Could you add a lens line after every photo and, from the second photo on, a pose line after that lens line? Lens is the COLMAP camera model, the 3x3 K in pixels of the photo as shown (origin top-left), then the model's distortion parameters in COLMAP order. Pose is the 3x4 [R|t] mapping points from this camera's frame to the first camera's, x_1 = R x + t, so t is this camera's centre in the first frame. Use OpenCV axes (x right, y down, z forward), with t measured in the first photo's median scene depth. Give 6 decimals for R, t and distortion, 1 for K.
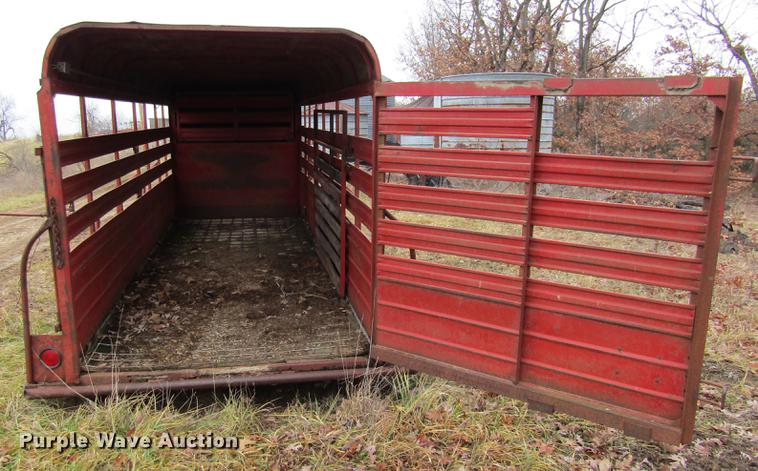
lens RADIAL K [[615.0, 0, 351.8], [0, 615.0, 236.1], [0, 0, 1]] dist [-0.012991, -0.010150]
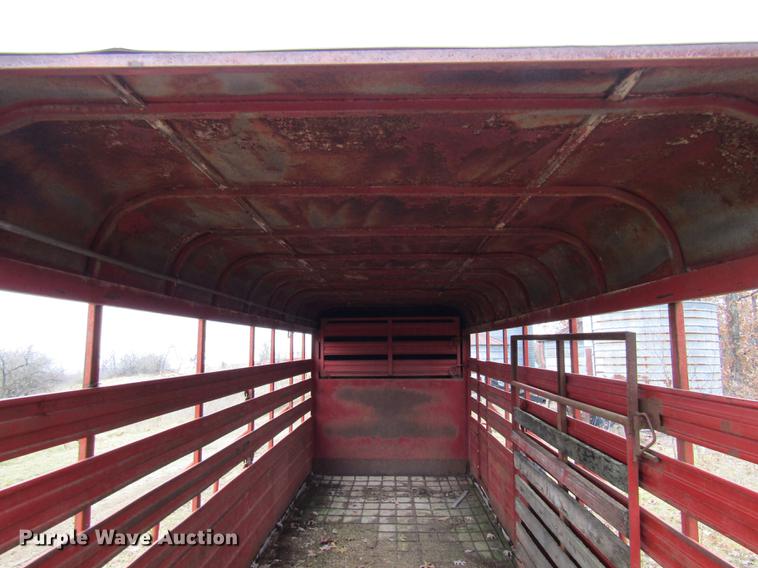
lens RADIAL K [[537.1, 0, 379.0], [0, 537.1, 284.0], [0, 0, 1]] dist [-0.011022, 0.002661]
pose [[0.981293, -0.024220, -0.190989, -0.109019], [-0.035157, 0.952828, -0.301468, -0.097206], [0.189281, 0.302543, 0.934152, 0.509117]]
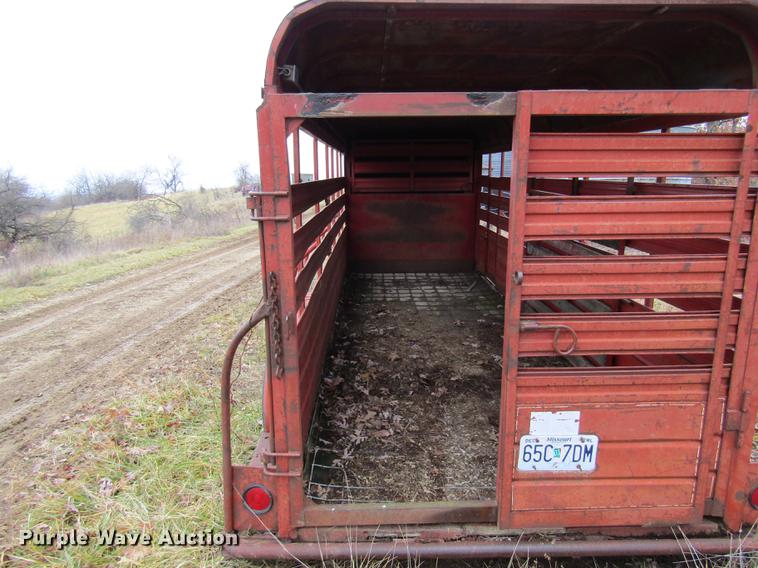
lens RADIAL K [[537.1, 0, 379.0], [0, 537.1, 284.0], [0, 0, 1]] dist [-0.011022, 0.002661]
pose [[0.988474, 0.028590, -0.148664, -0.189892], [-0.026610, 0.999529, 0.015293, -0.040726], [0.149031, -0.011161, 0.988770, 0.293505]]
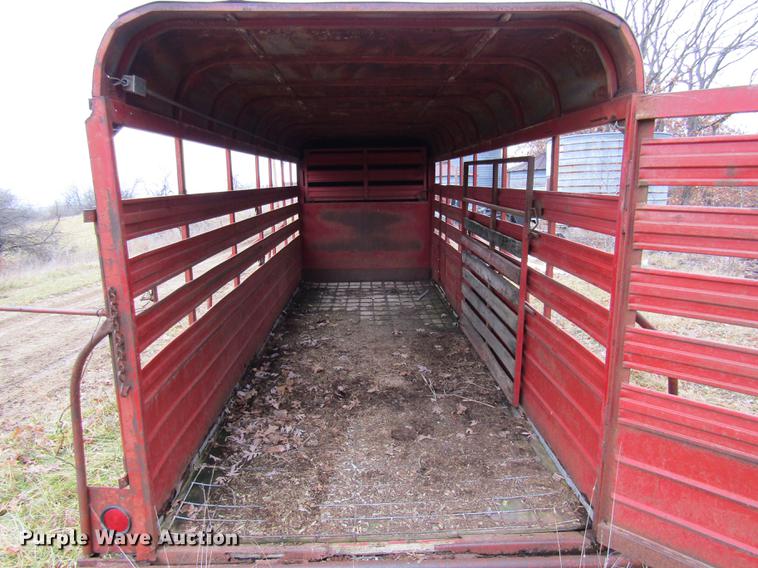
lens RADIAL K [[537.1, 0, 379.0], [0, 537.1, 284.0], [0, 0, 1]] dist [-0.011022, 0.002661]
pose [[0.990293, 0.016101, -0.138062, -0.088947], [-0.016119, 0.999870, 0.000986, -0.046845], [0.138060, 0.001249, 0.990423, 0.317896]]
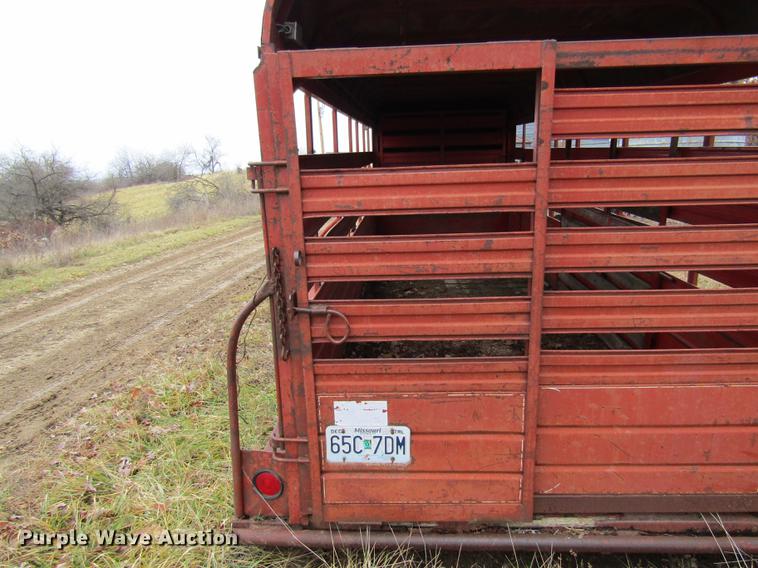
lens RADIAL K [[537.1, 0, 379.0], [0, 537.1, 284.0], [0, 0, 1]] dist [-0.011022, 0.002661]
pose [[0.976424, 0.030548, -0.213691, -0.177338], [-0.018763, 0.998200, 0.056964, -0.038845], [0.215046, -0.051612, 0.975239, 0.324042]]
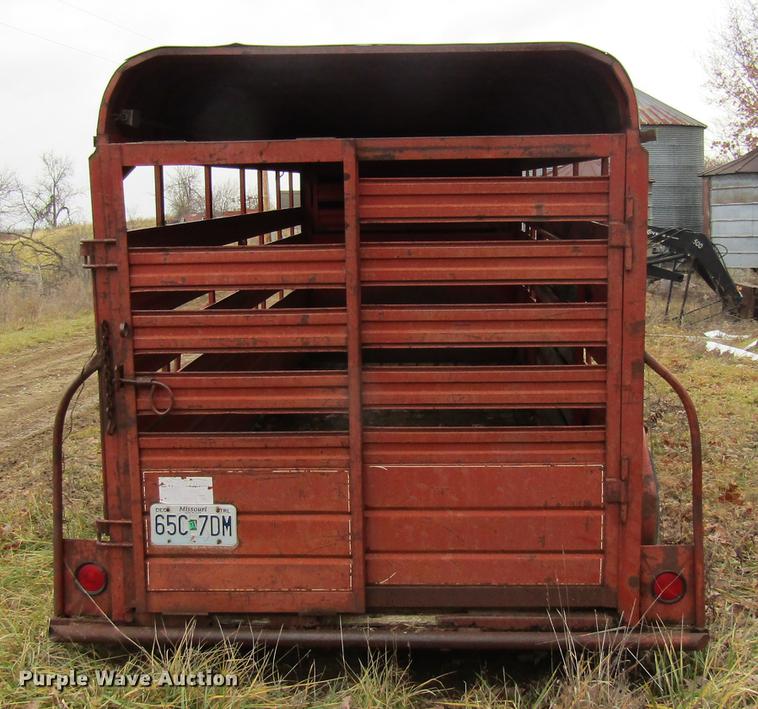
lens RADIAL K [[1086.6, 0, 388.6], [0, 1086.6, 331.0], [0, 0, 1]] dist [-0.011280, -0.037136]
pose [[0.977265, 0.019482, -0.211124, 0.022886], [-0.032068, 0.997896, -0.056352, 0.000724], [0.209582, 0.061841, 0.975833, -0.020981]]
